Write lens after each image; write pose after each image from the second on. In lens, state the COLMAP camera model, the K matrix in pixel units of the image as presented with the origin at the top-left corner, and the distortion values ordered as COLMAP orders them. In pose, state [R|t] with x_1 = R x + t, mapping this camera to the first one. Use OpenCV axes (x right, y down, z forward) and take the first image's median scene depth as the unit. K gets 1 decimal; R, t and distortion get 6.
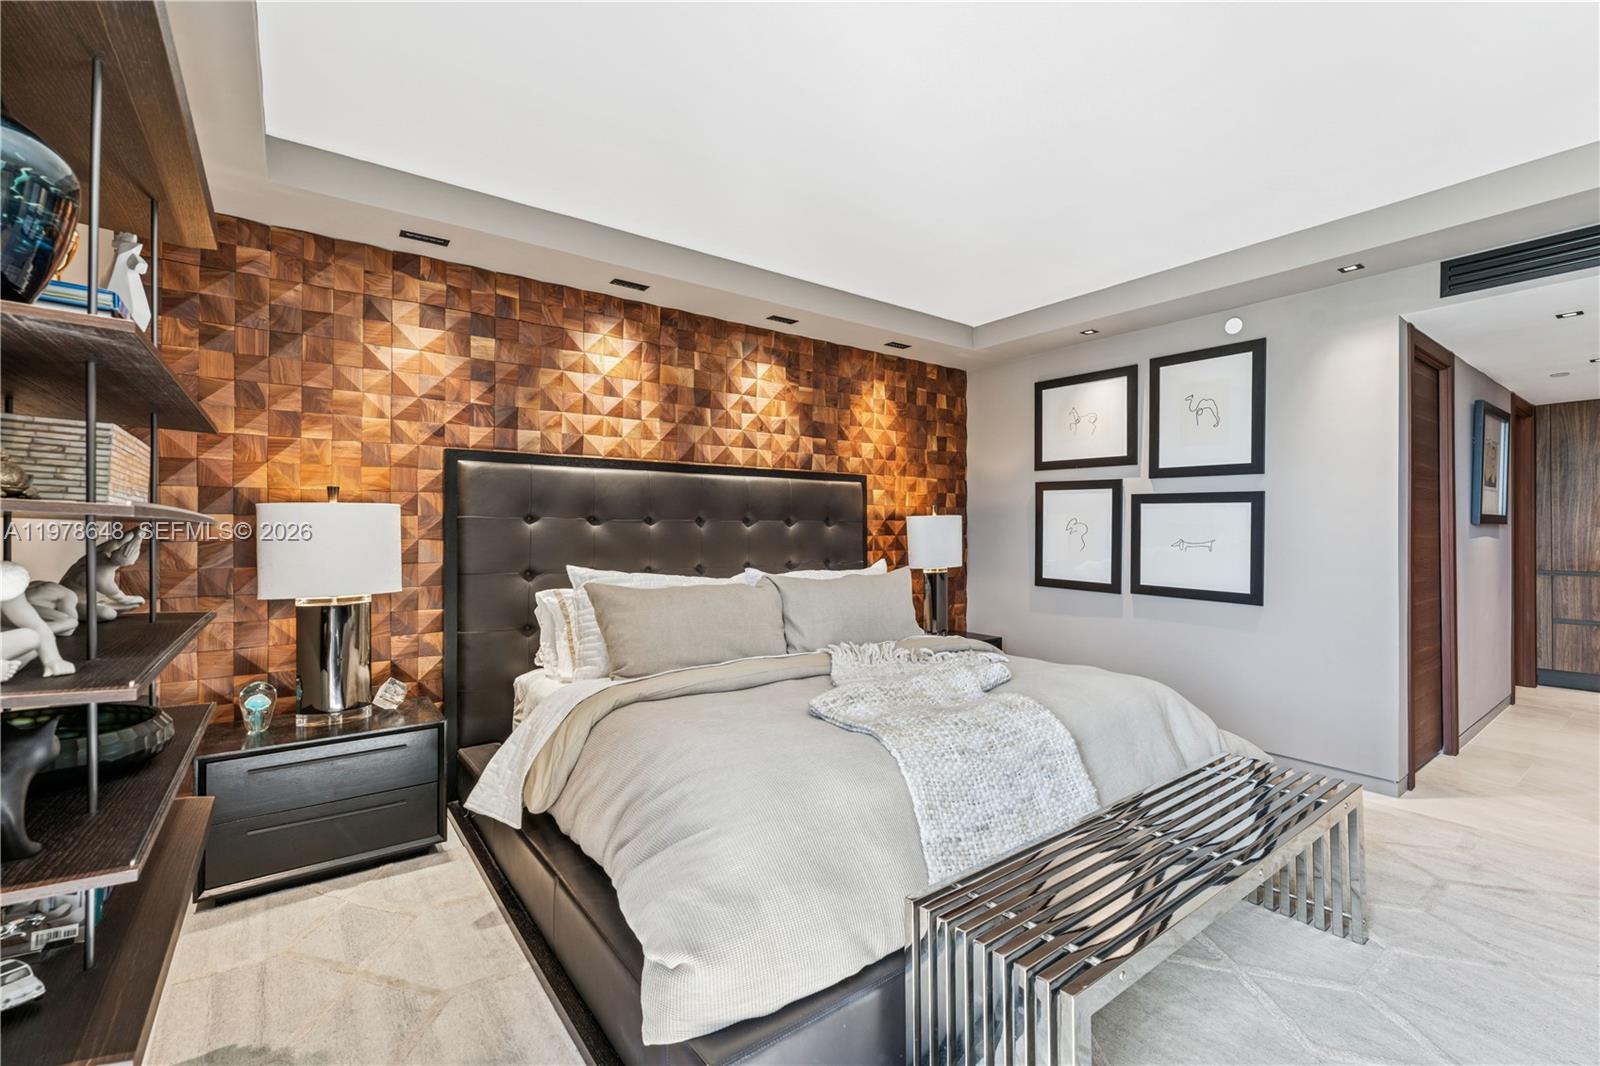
lens RADIAL K [[659.5, 0, 833.7], [0, 659.5, 523.6], [0, 0, 1]] dist [-0.000139, 0.000783]
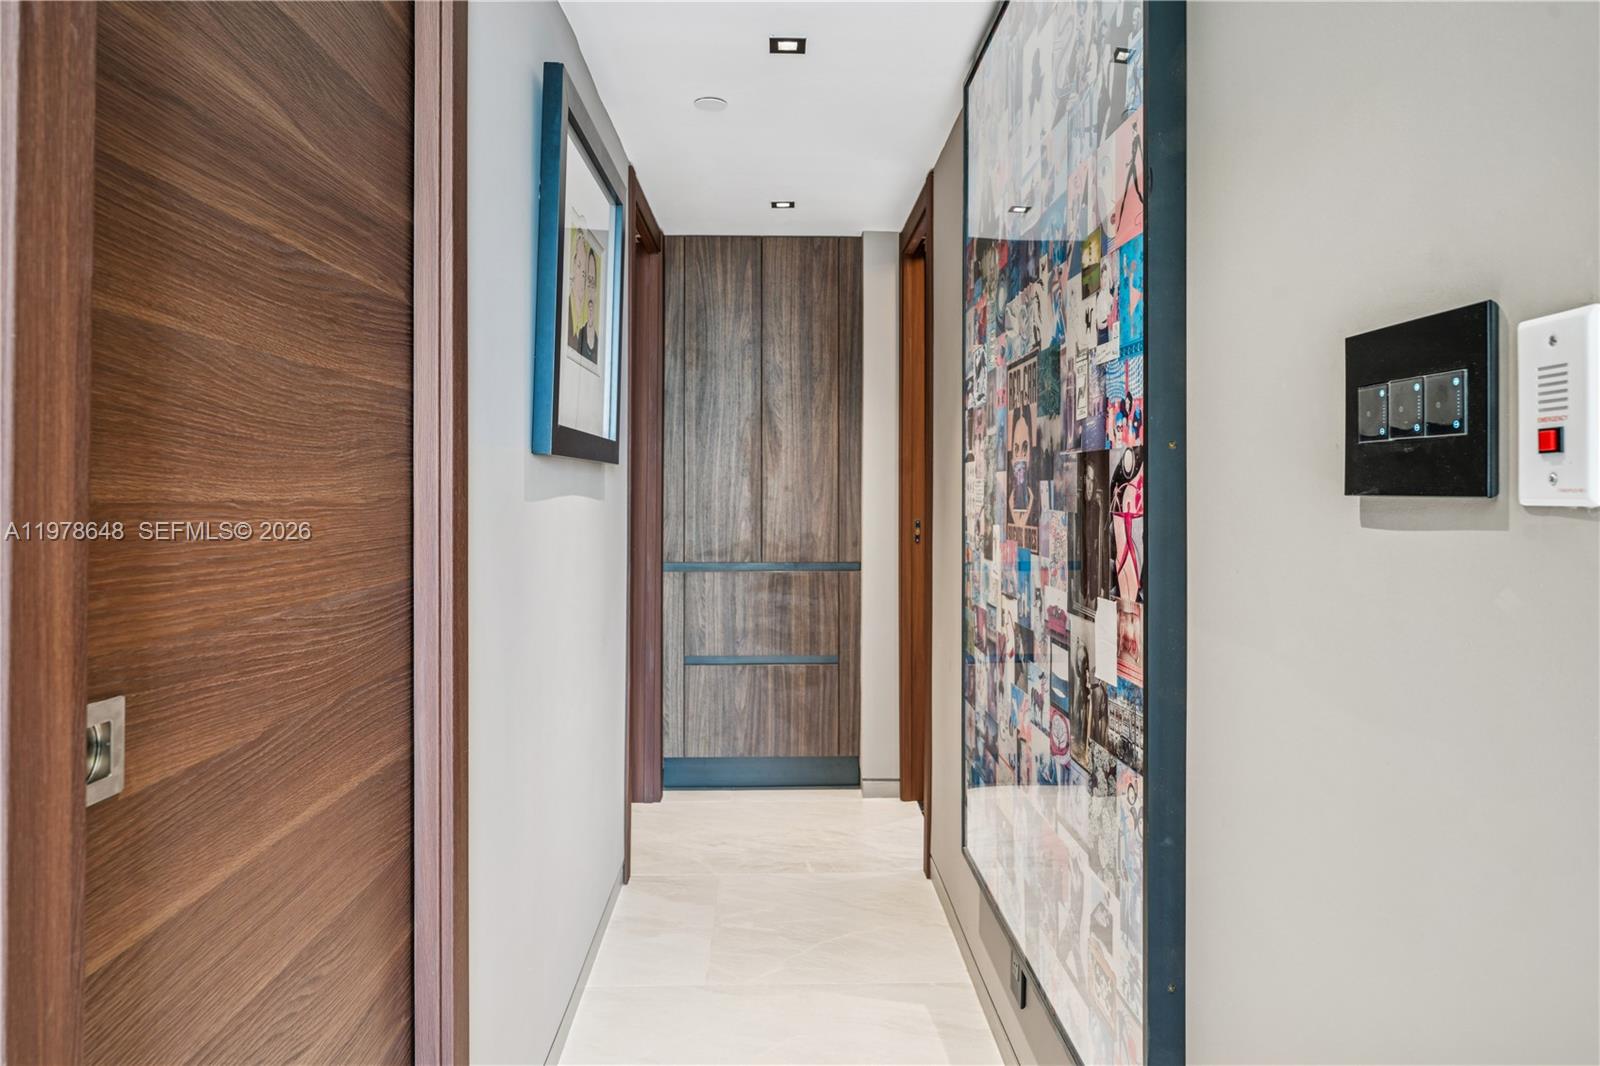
lens RADIAL K [[1063.0, 0, 800.6], [0, 1063.0, 524.3], [0, 0, 1]] dist [-0.001948, -0.000073]
pose [[0.581457, -0.020901, 0.813309, 0.480015], [-0.011749, 0.999350, 0.034081, 0.013008], [-0.813493, -0.029372, 0.580833, 0.457315]]
